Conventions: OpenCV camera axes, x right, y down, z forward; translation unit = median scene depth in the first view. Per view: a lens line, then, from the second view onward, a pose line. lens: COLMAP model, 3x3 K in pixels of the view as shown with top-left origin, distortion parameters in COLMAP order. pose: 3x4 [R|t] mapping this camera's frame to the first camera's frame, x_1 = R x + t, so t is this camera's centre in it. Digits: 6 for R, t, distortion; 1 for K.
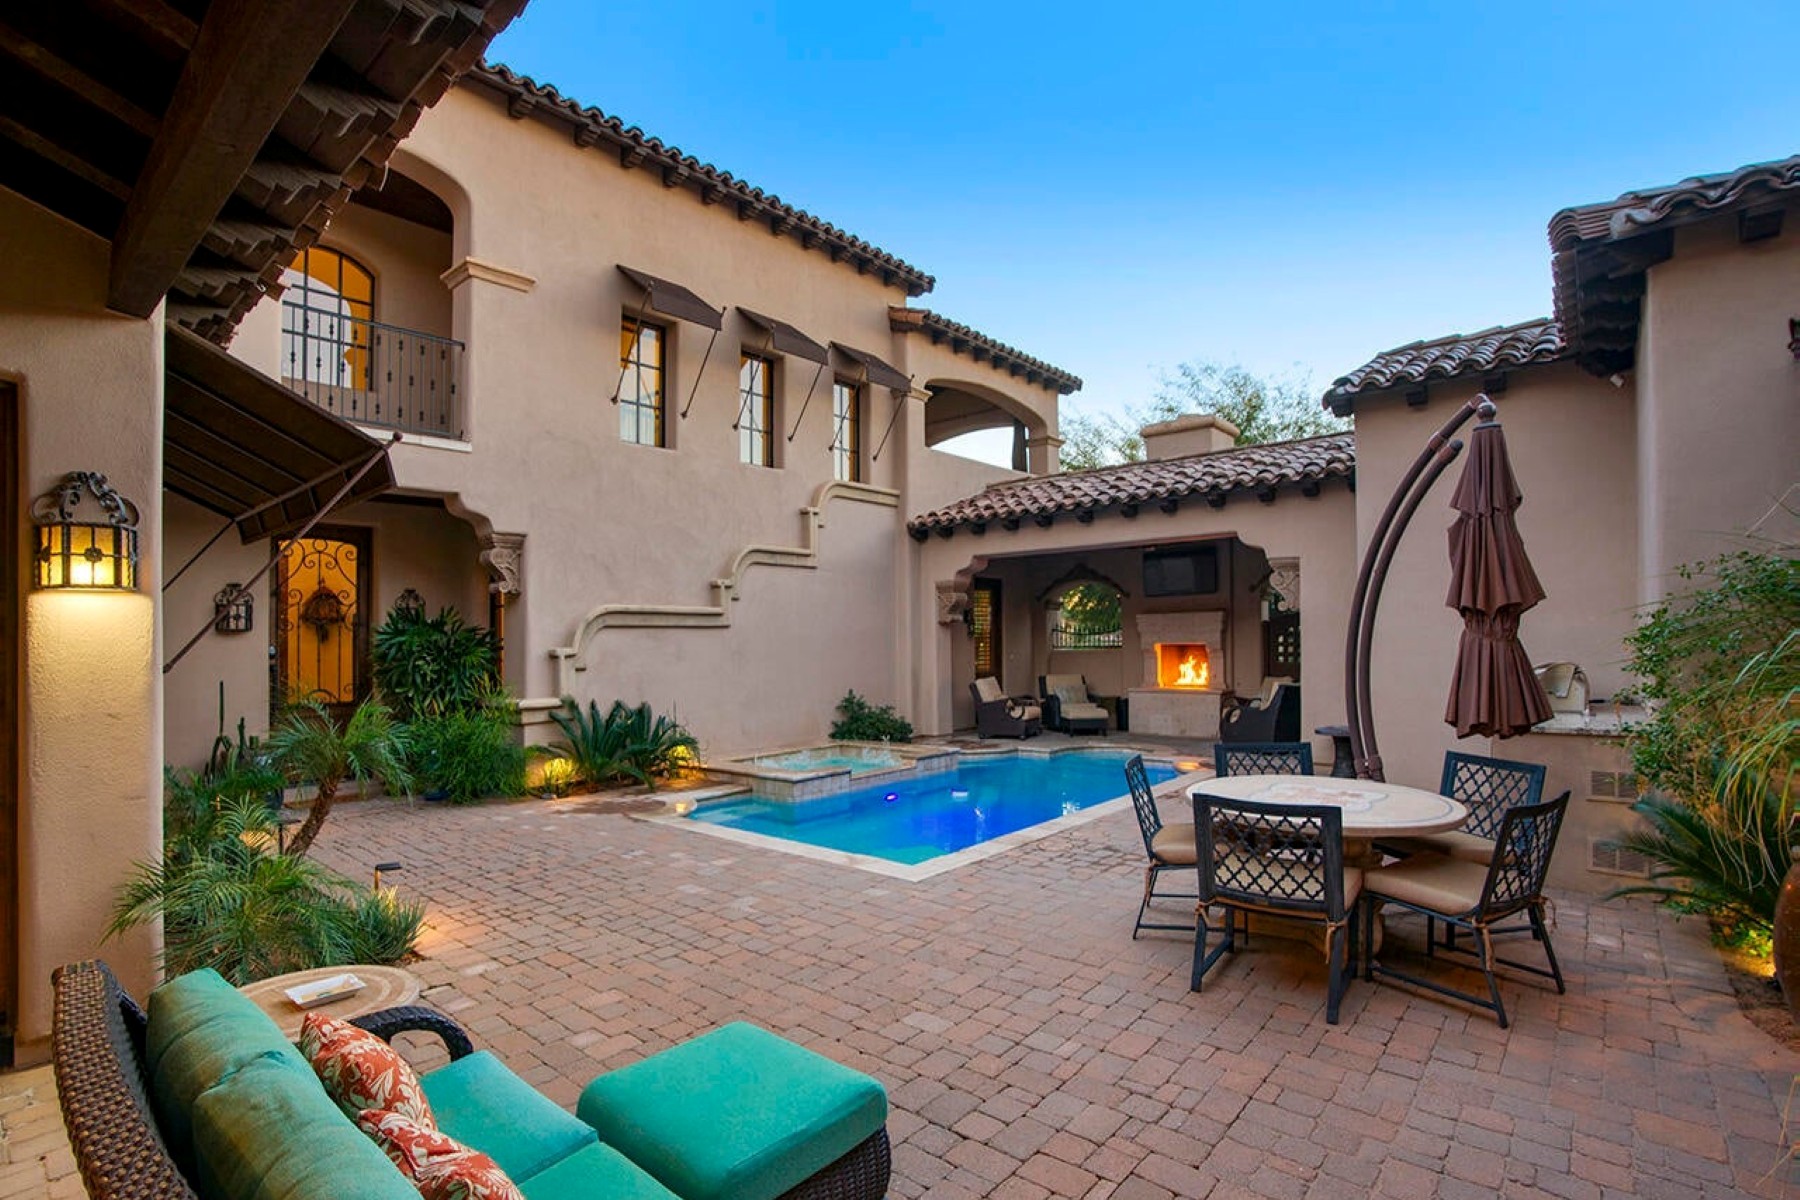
lens RADIAL K [[848.1, 0, 872.7], [0, 848.1, 634.4], [0, 0, 1]] dist [-0.058624, 0.026469]
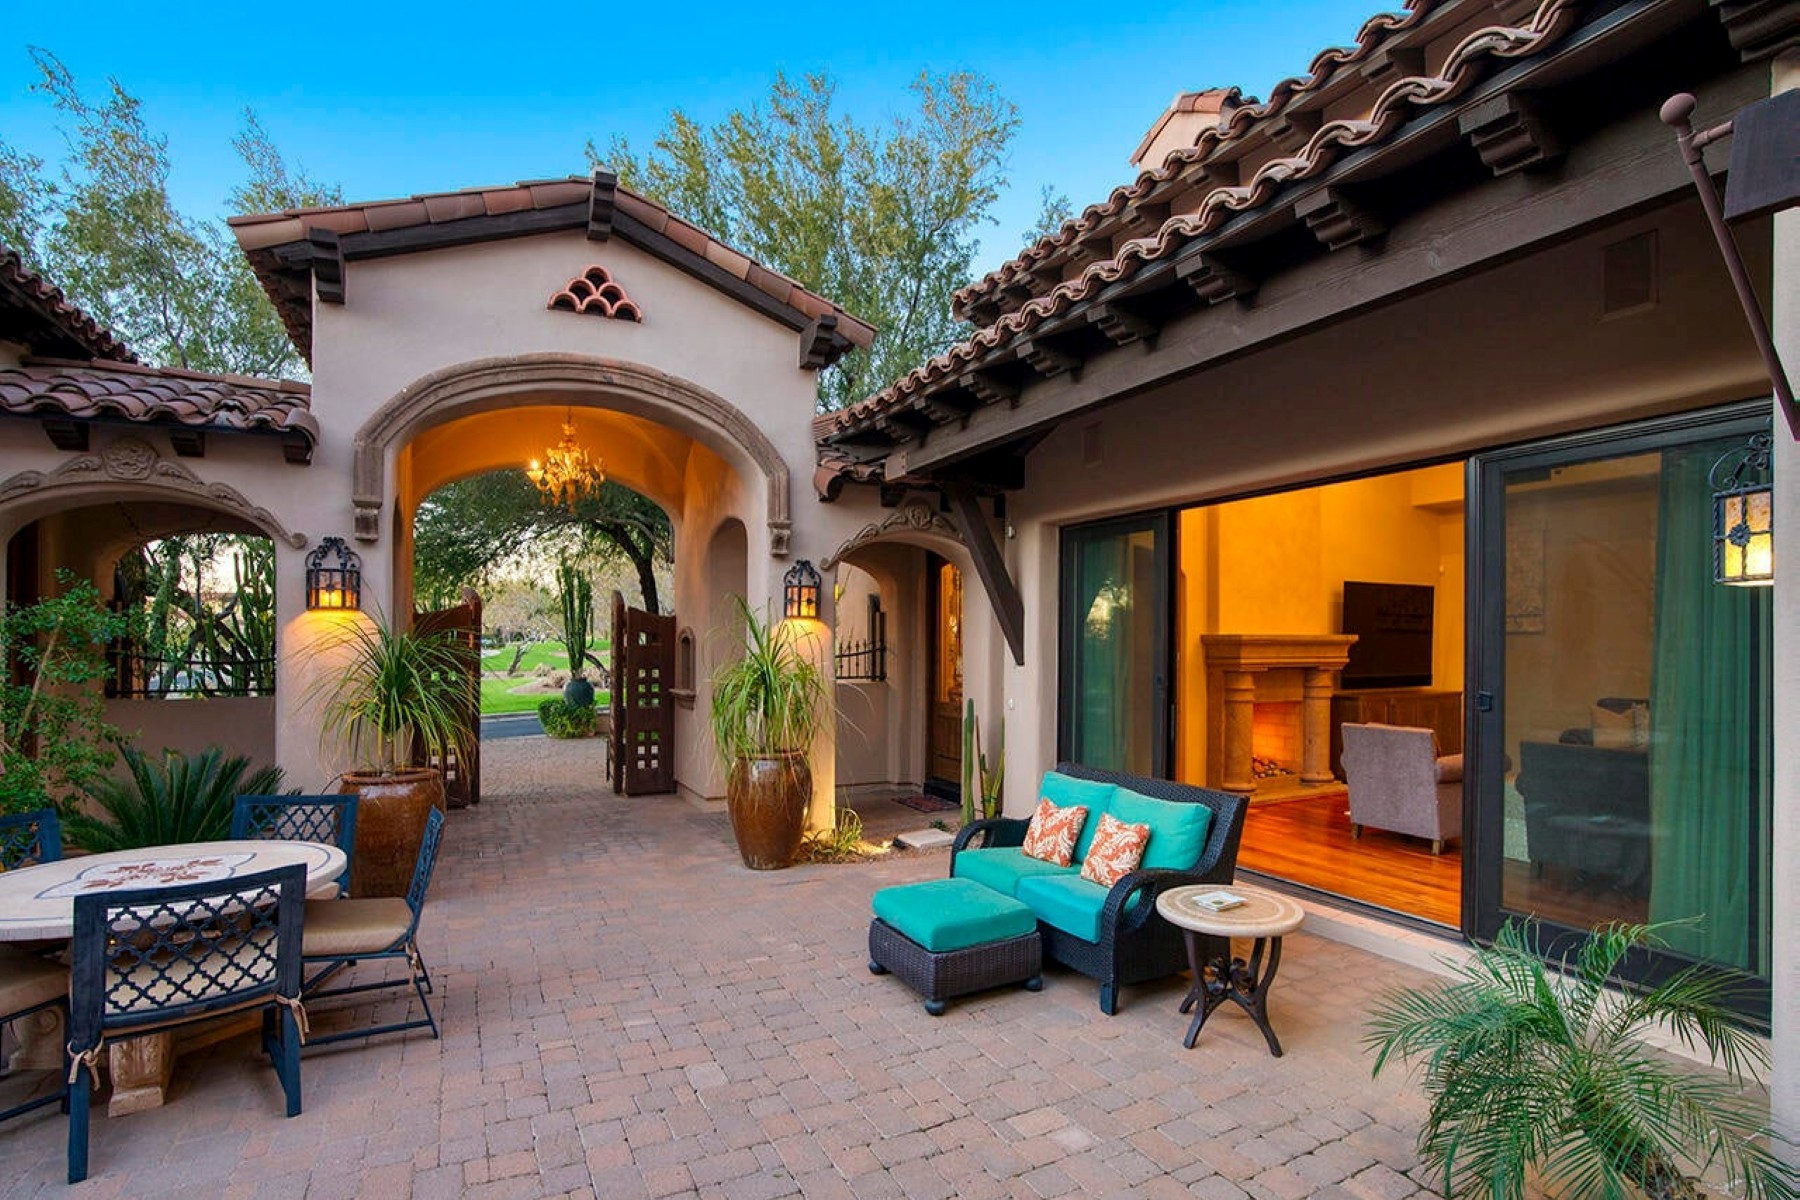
lens RADIAL K [[848.1, 0, 872.7], [0, 848.1, 634.4], [0, 0, 1]] dist [-0.058624, 0.026469]
pose [[-0.929158, 0.019013, 0.369195, -0.144257], [0.013200, 0.999746, -0.018265, -0.000770], [-0.369448, -0.012097, -0.929173, 0.572815]]
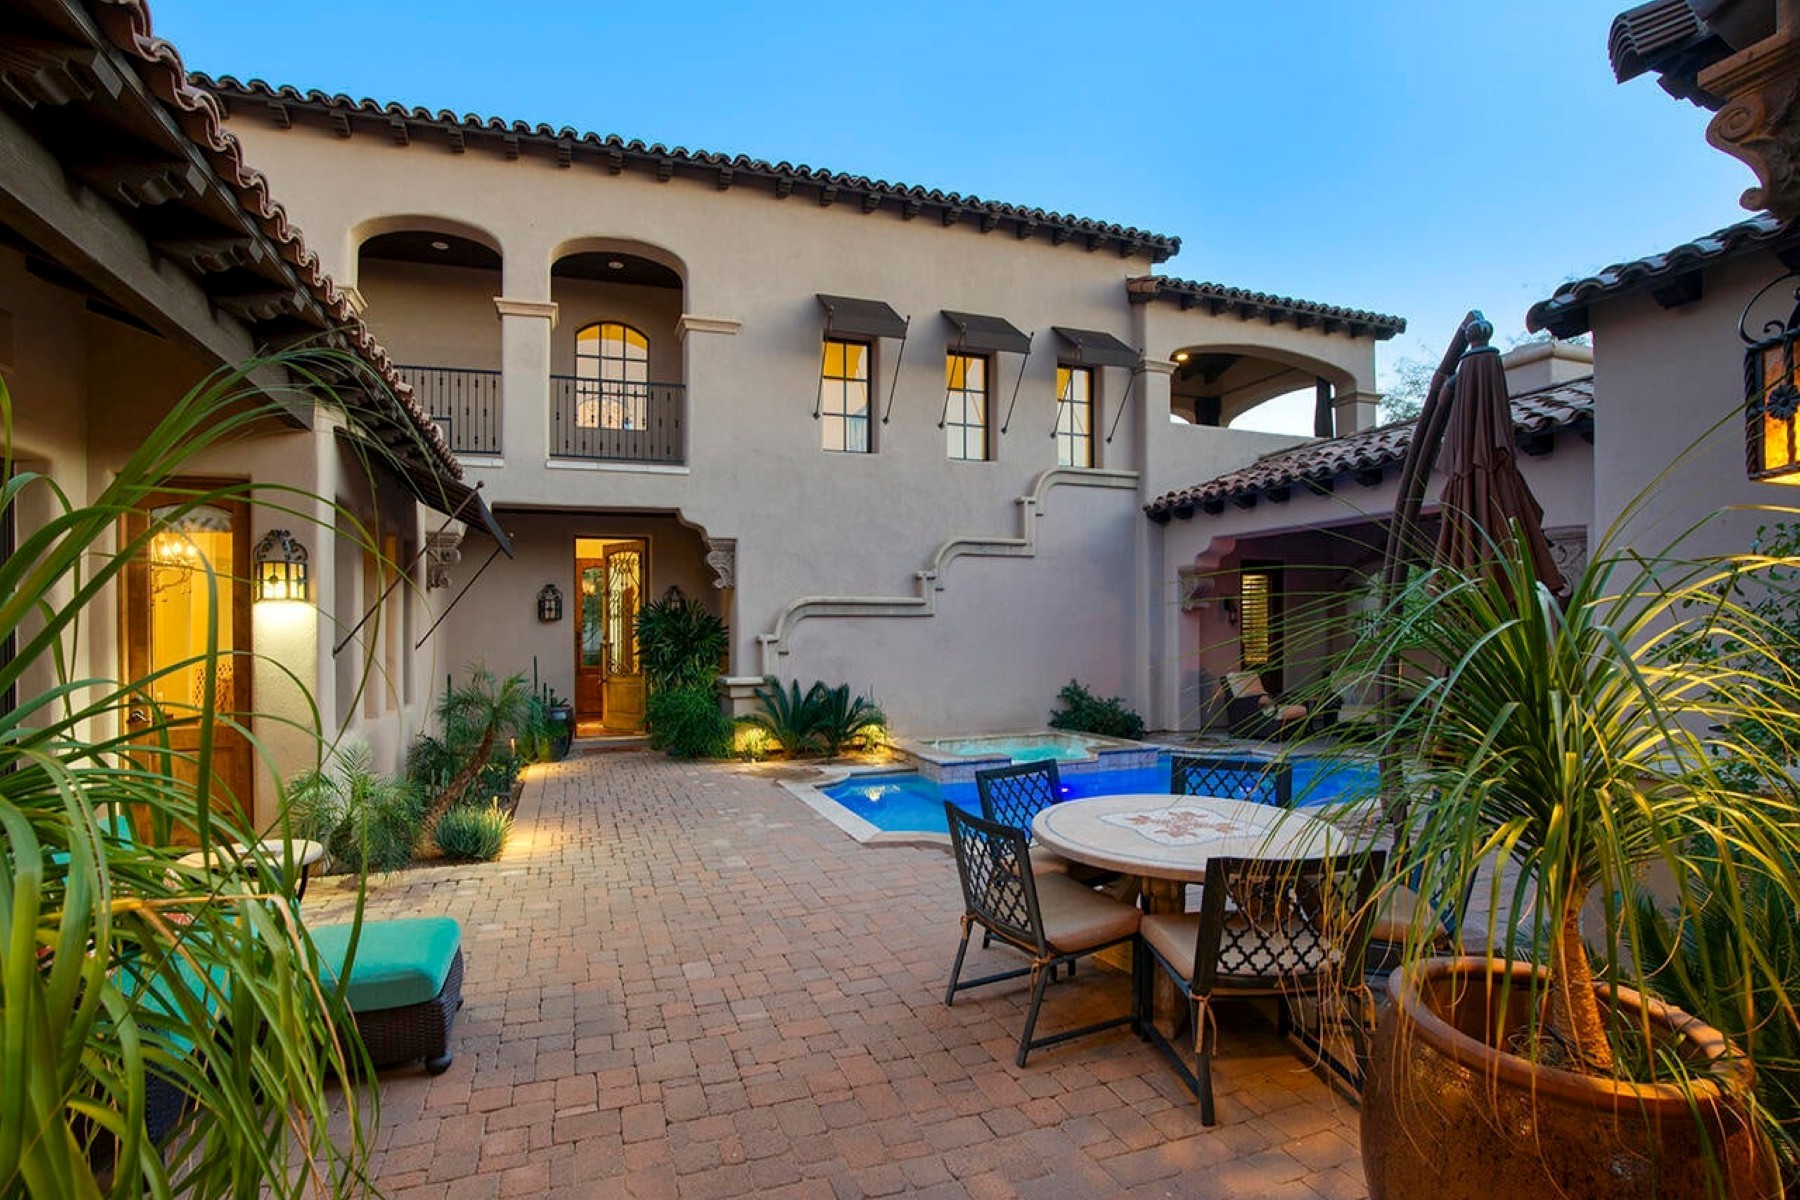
lens RADIAL K [[835.3, 0, 867.4], [0, 835.3, 640.6], [0, 0, 1]] dist [-0.066007, 0.022583]
pose [[0.874693, 0.015303, -0.484435, 0.258972], [-0.002154, 0.999614, 0.027688, -0.006615], [0.484672, -0.023176, 0.874389, 0.043189]]
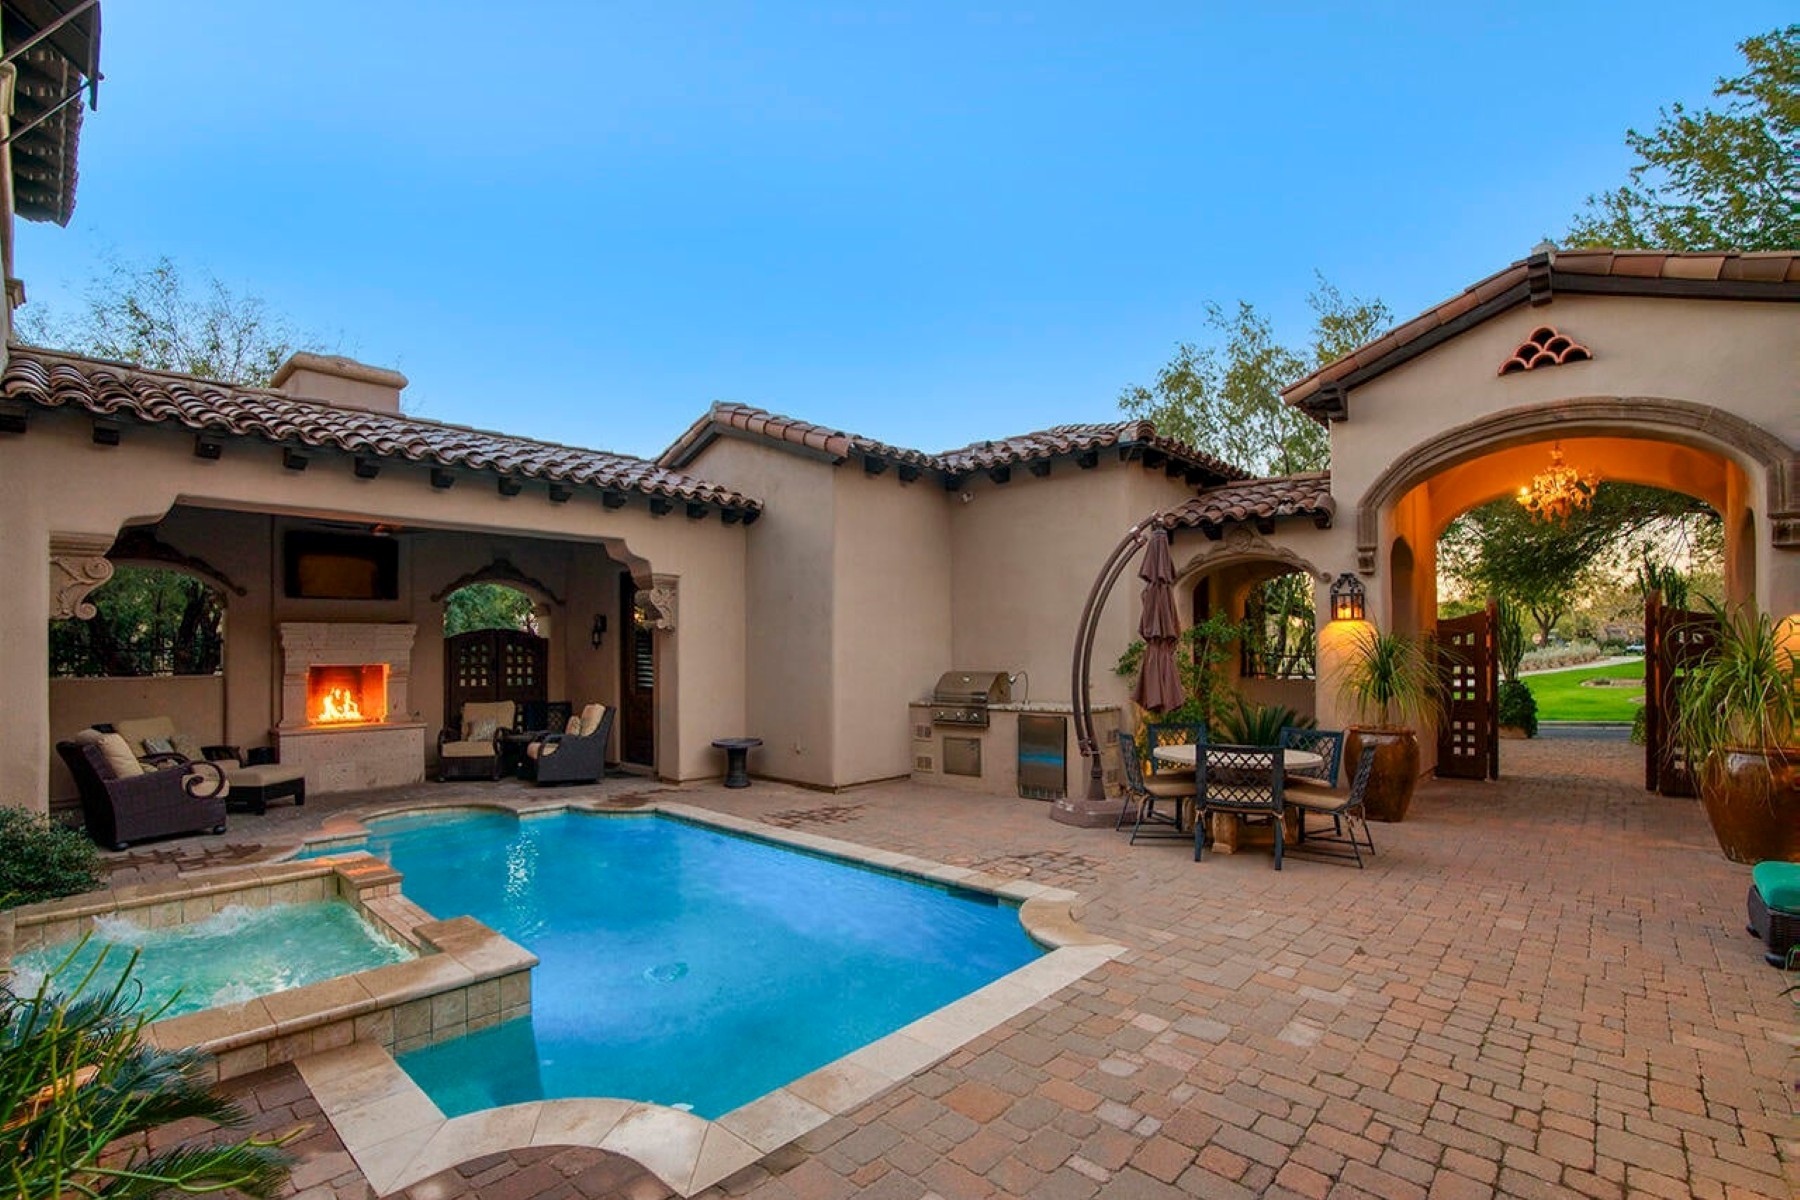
lens RADIAL K [[835.3, 0, 867.4], [0, 835.3, 640.6], [0, 0, 1]] dist [-0.066007, 0.022583]
pose [[0.033212, 0.028285, 0.999048, -0.417370], [-0.001408, 0.999600, -0.028253, 0.011398], [-0.999447, -0.000468, 0.033238, 0.644225]]
